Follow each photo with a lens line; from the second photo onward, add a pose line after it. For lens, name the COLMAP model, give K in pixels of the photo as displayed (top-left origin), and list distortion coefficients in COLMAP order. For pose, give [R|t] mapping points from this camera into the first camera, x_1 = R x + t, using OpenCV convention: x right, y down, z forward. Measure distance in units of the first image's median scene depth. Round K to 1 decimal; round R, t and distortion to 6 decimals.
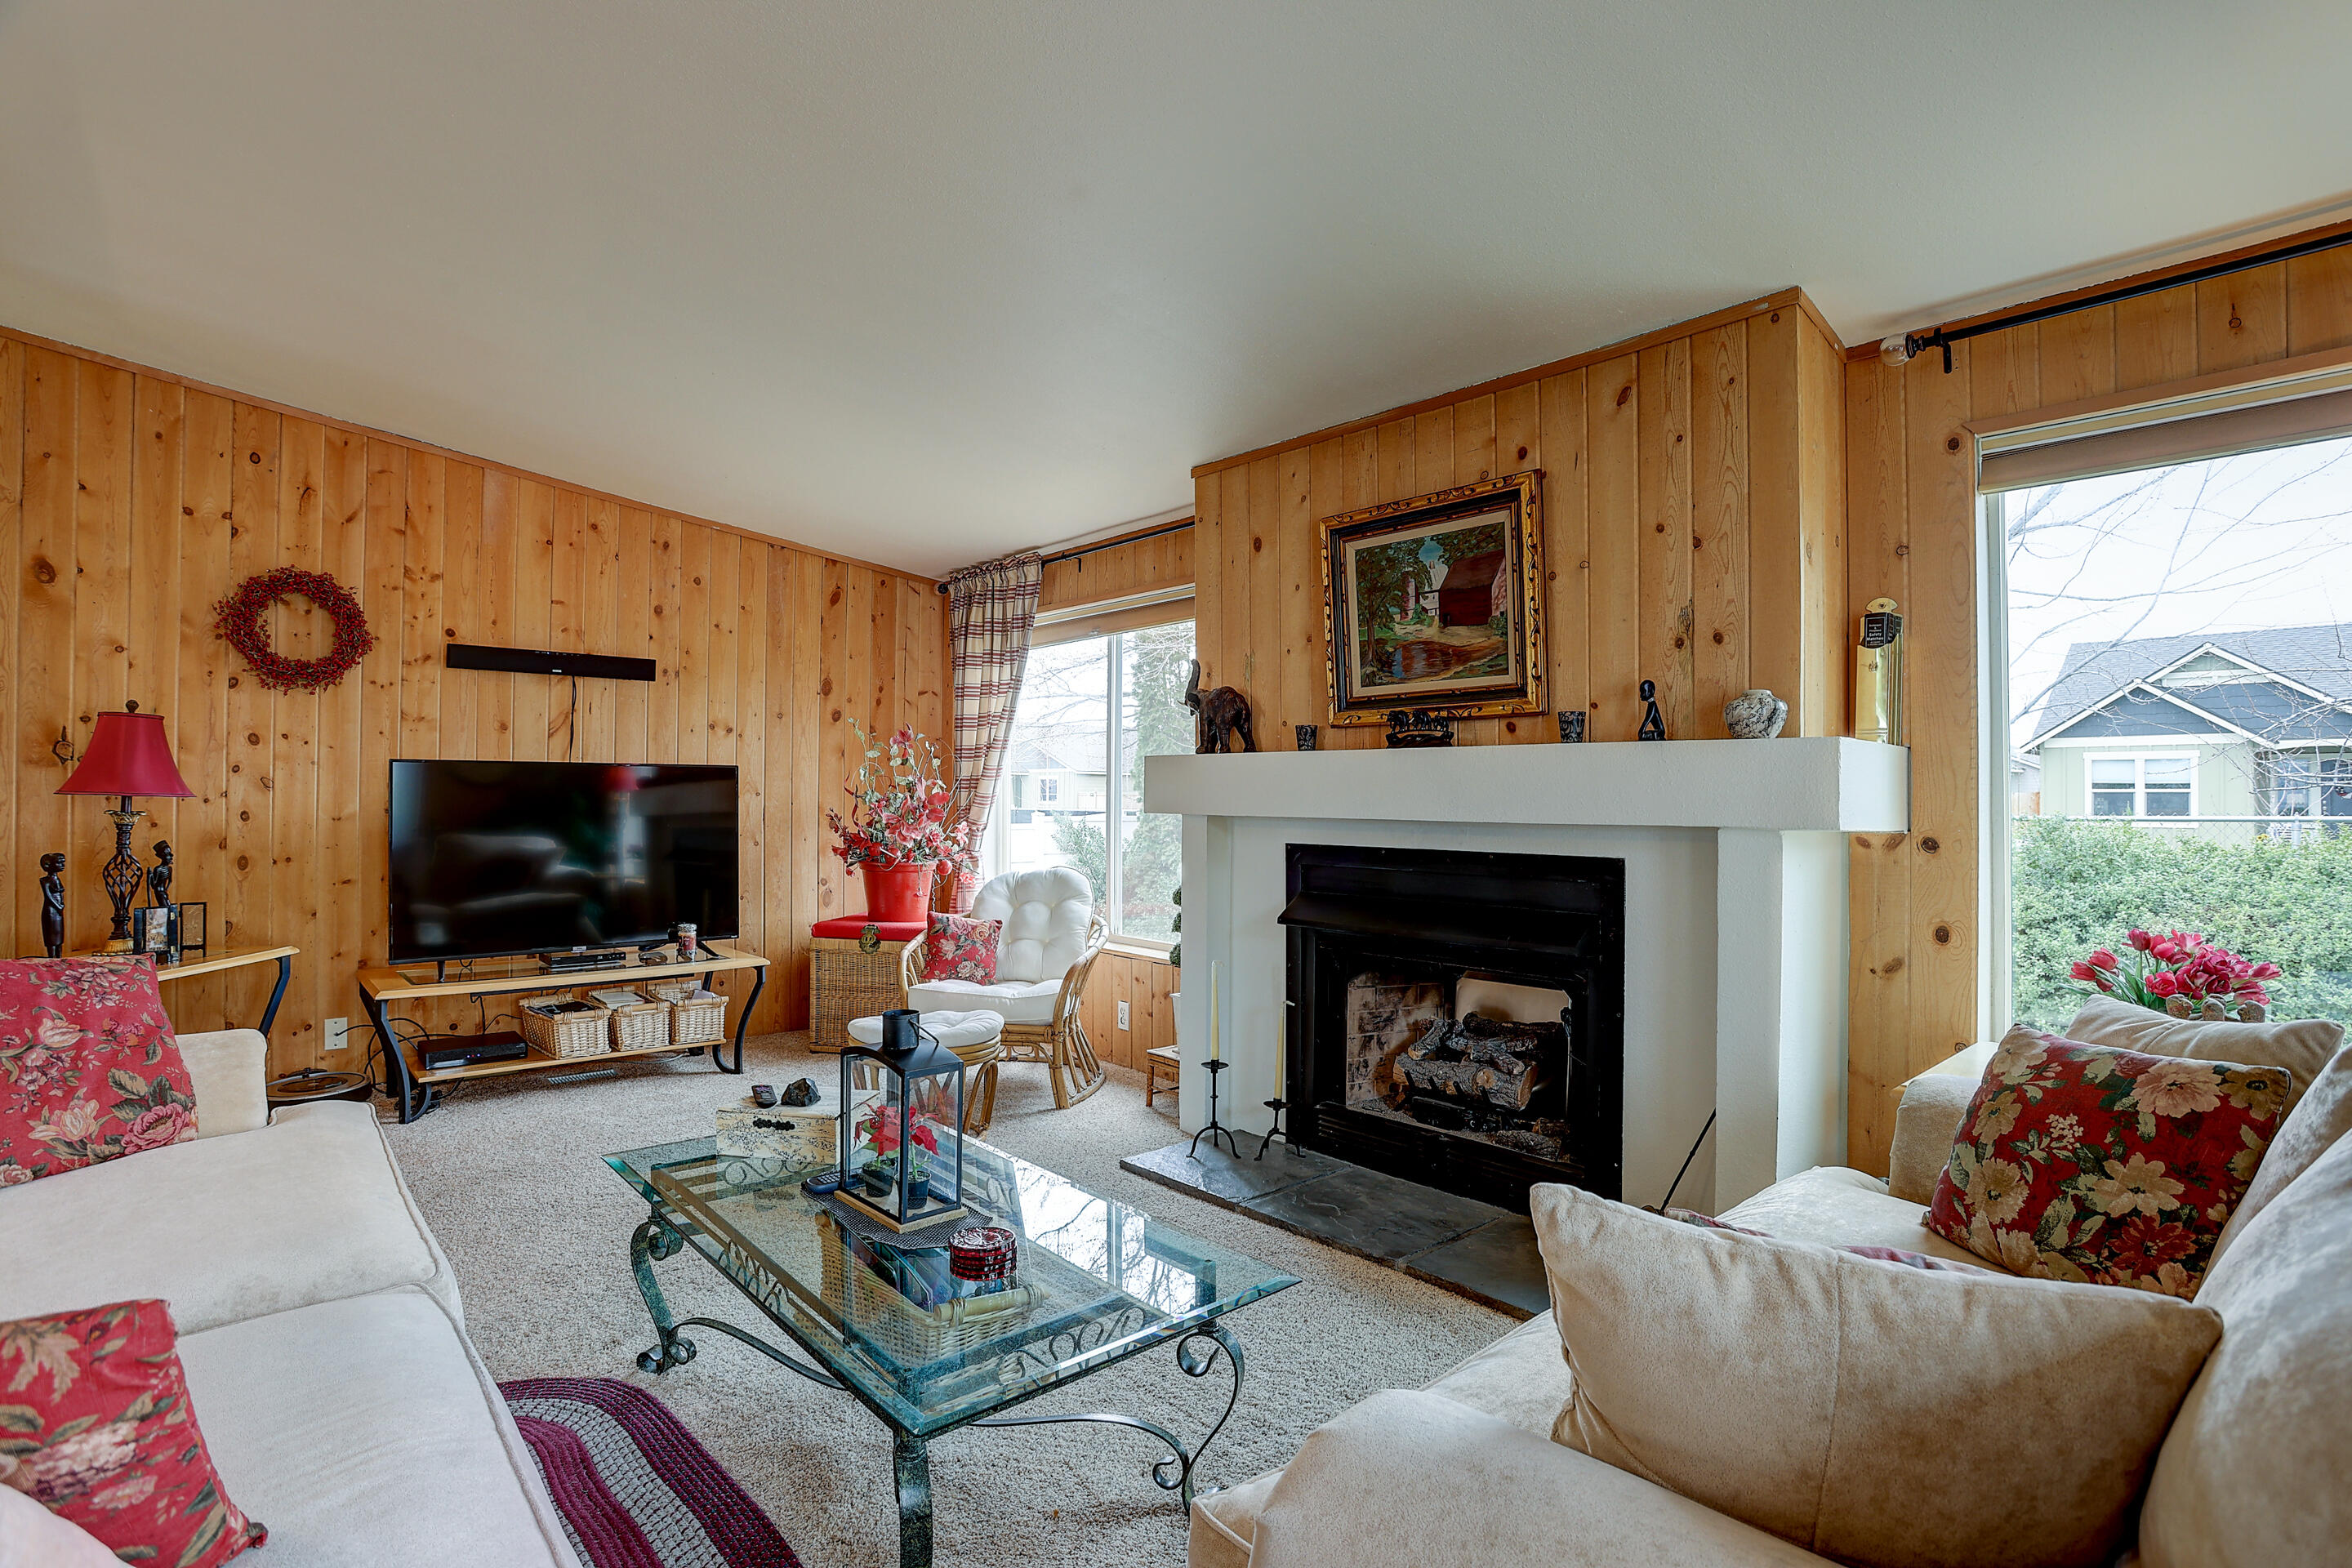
lens RADIAL K [[1142.2, 0, 1193.3], [0, 1142.2, 787.1], [0, 0, 1]] dist [-0.079825, 0.029511]
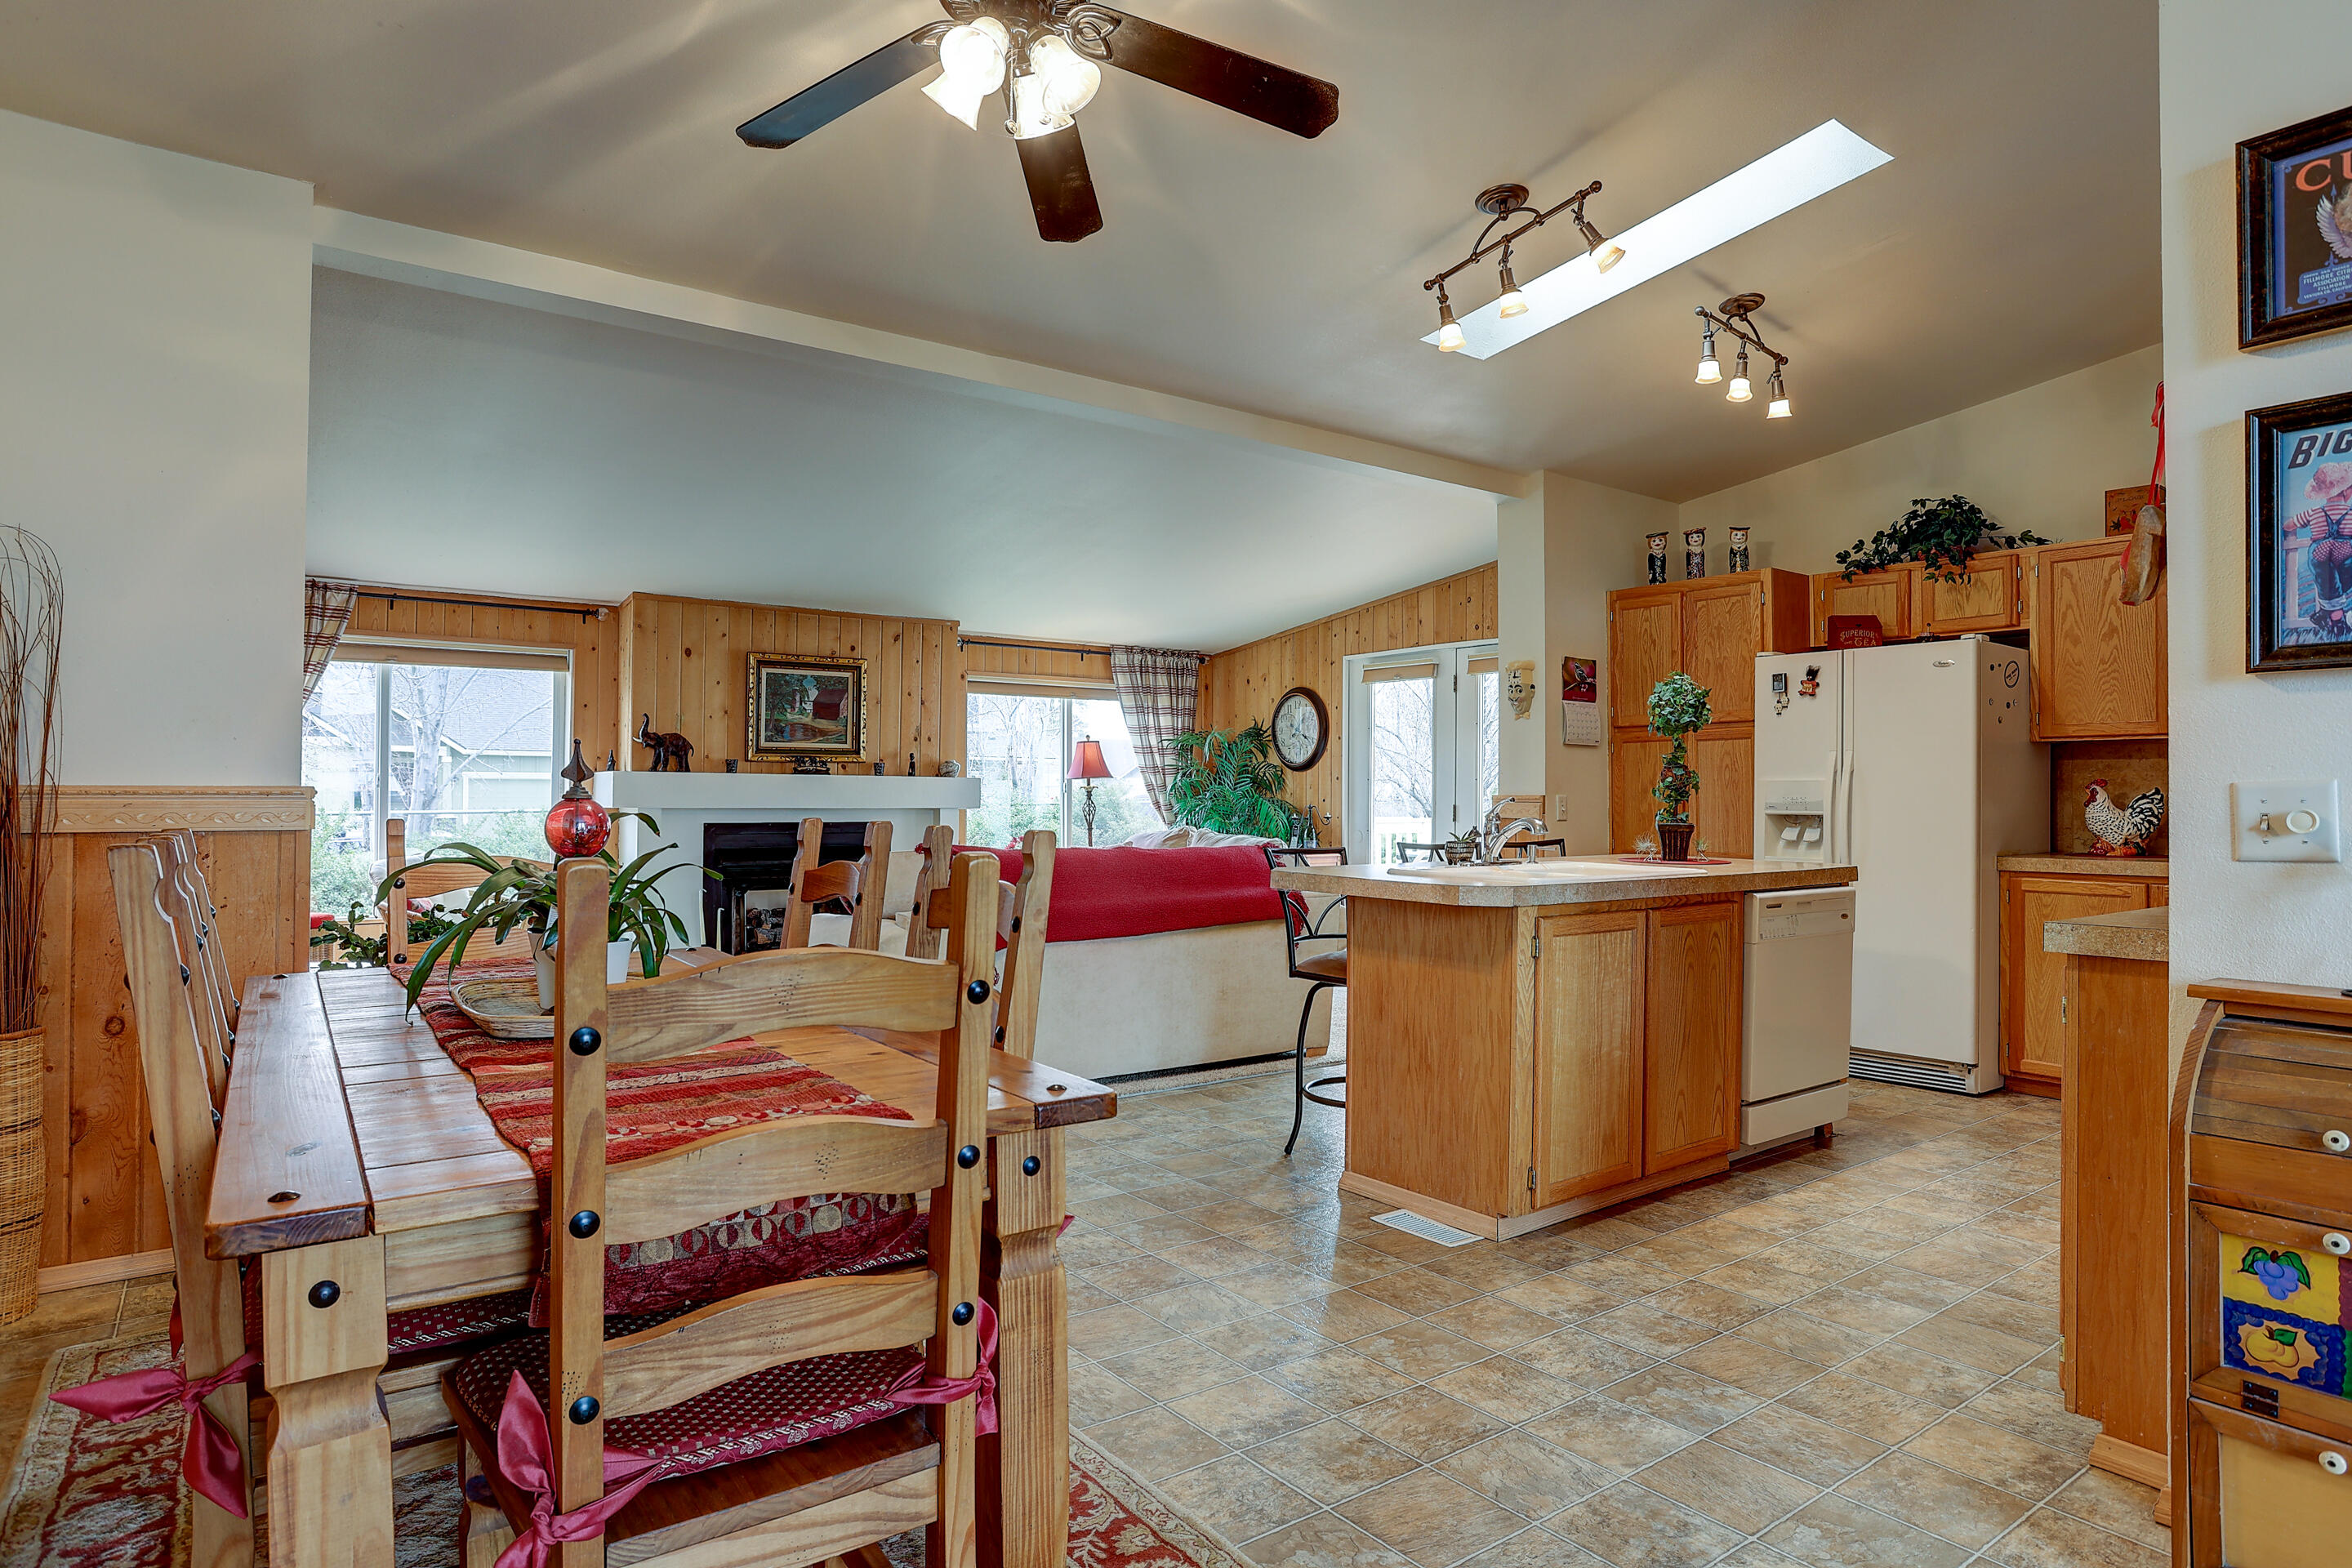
lens RADIAL K [[1322.0, 0, 1176.0], [0, 1322.0, 784.0], [0, 0, 1]] dist [-0.034039, 0.001994]
pose [[0.103657, 0.008029, 0.994581, -2.169821], [-0.009060, 0.999934, -0.007128, -0.004720], [-0.994572, -0.008273, 0.103723, 0.053541]]
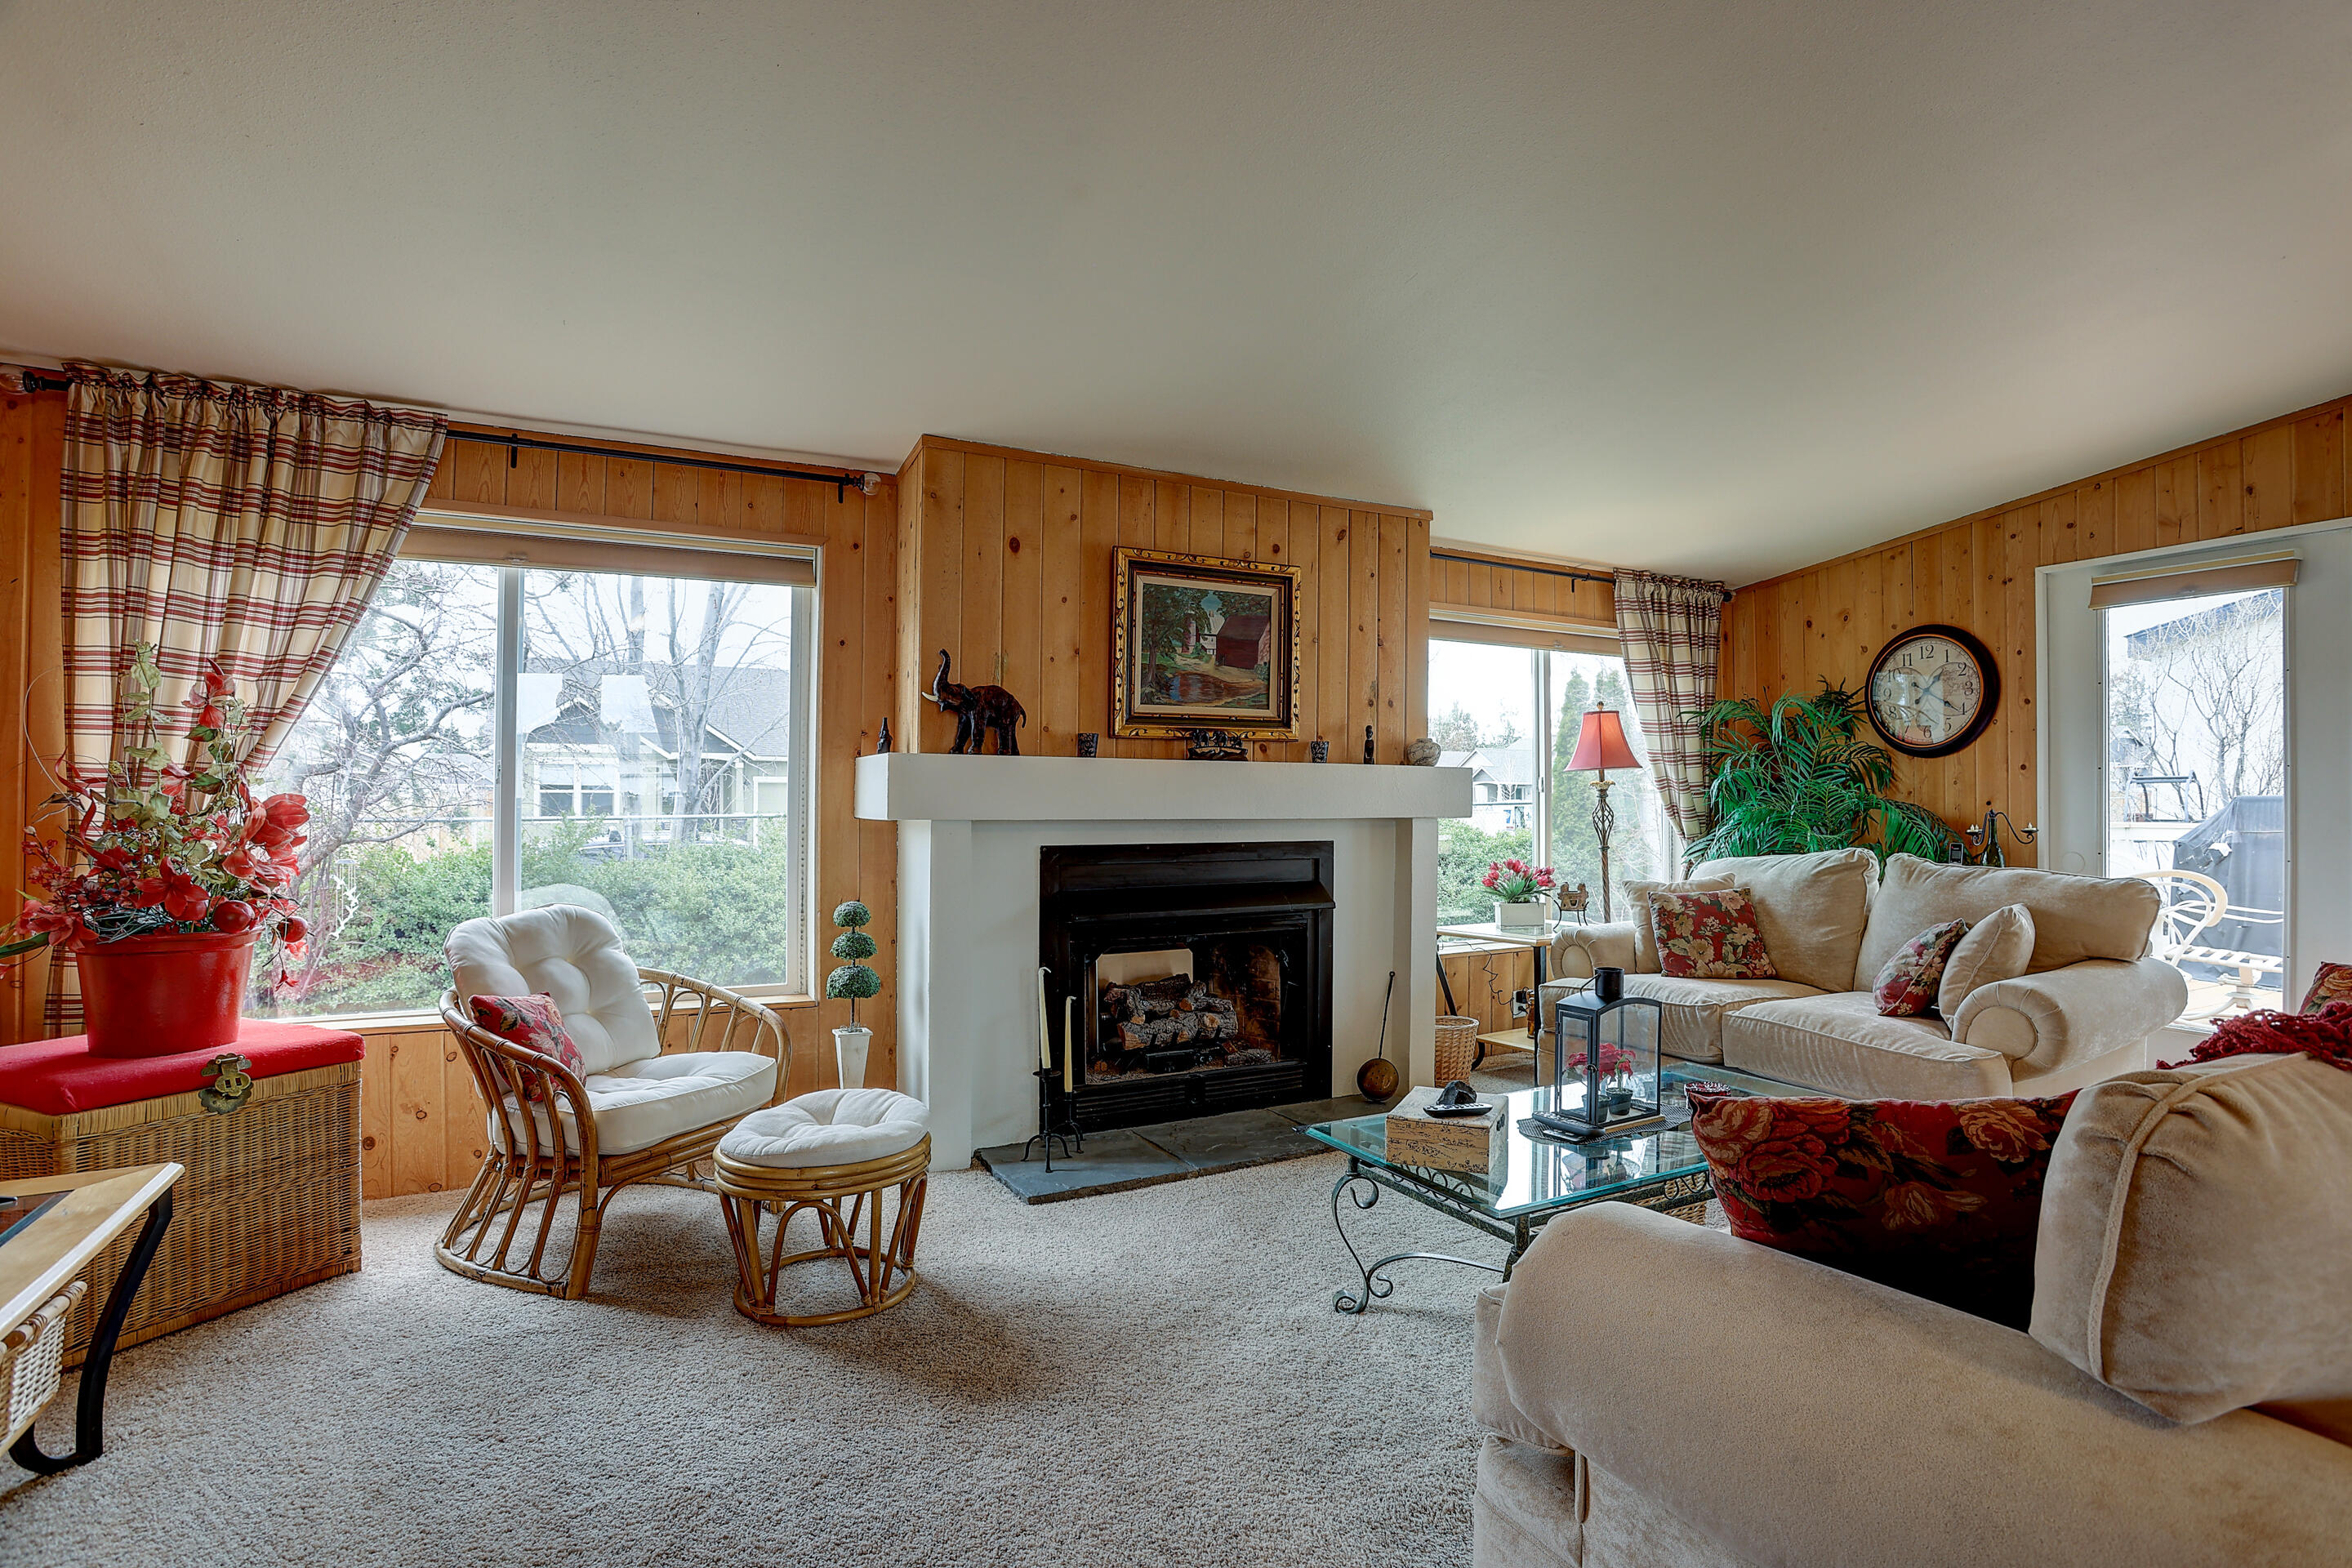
lens RADIAL K [[1142.2, 0, 1193.3], [0, 1142.2, 787.1], [0, 0, 1]] dist [-0.079825, 0.029511]
pose [[0.243374, 0.008175, 0.969898, -0.997574], [-0.006819, 0.999954, -0.006718, 0.002850], [-0.969909, -0.004979, 0.243419, 0.707729]]
